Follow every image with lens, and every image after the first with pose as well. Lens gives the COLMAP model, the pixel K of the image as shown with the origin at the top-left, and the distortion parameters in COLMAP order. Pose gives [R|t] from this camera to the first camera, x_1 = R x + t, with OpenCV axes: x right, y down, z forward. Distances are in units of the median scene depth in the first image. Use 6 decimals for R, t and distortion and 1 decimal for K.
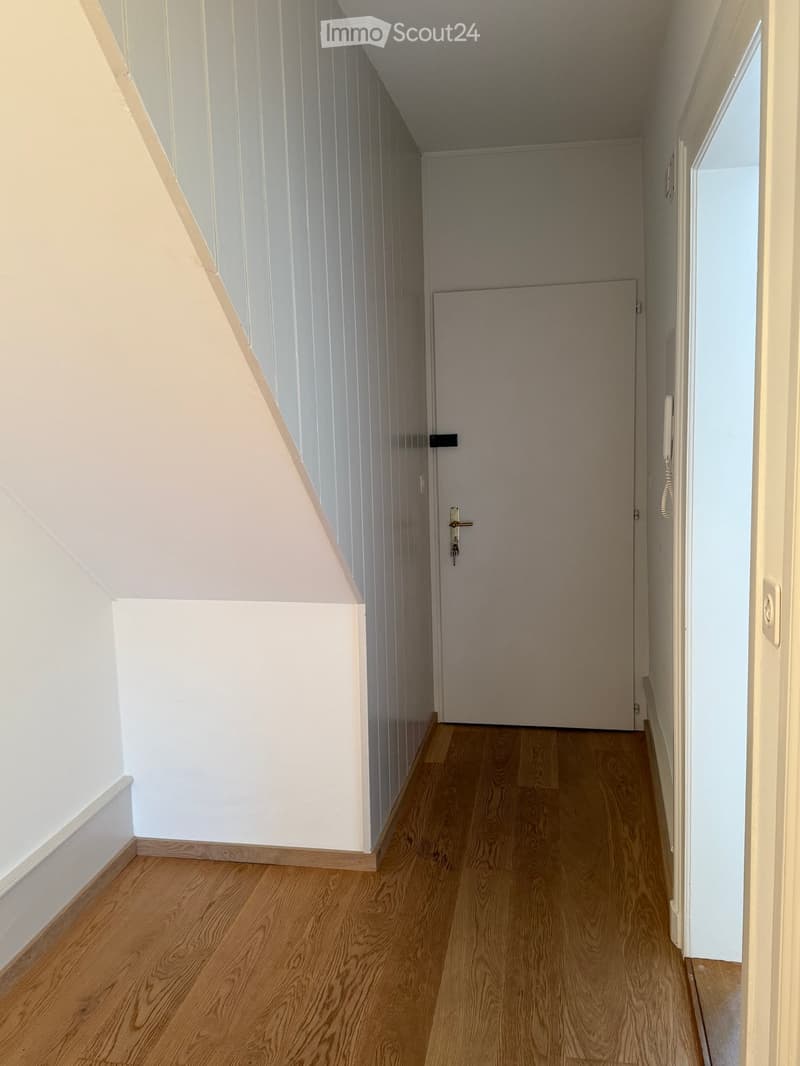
lens RADIAL K [[893.6, 0, 402.1], [0, 893.6, 531.1], [0, 0, 1]] dist [0.075151, -0.067978]
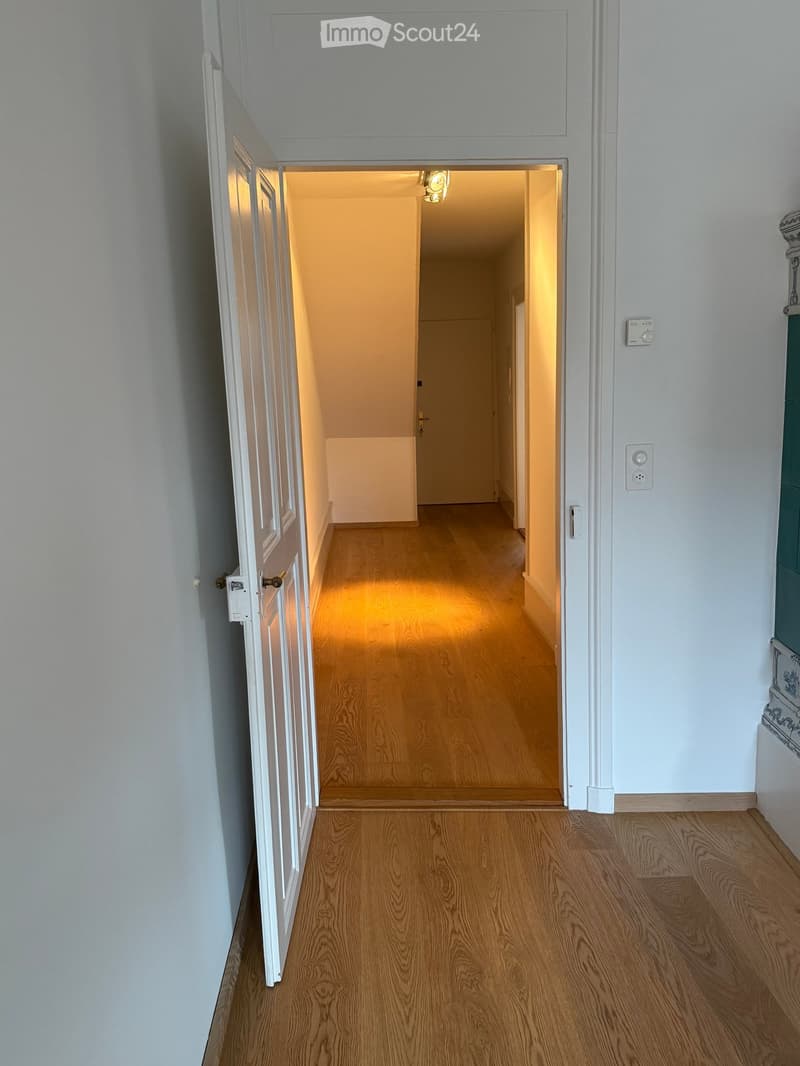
lens RADIAL K [[893.6, 0, 399.3], [0, 893.6, 533.2], [0, 0, 1]] dist [0.075151, -0.067978]
pose [[0.978986, -0.042107, 0.199533, -0.508117], [0.032275, 0.998111, 0.052275, 0.176203], [-0.201358, -0.044736, 0.978496, -1.401320]]
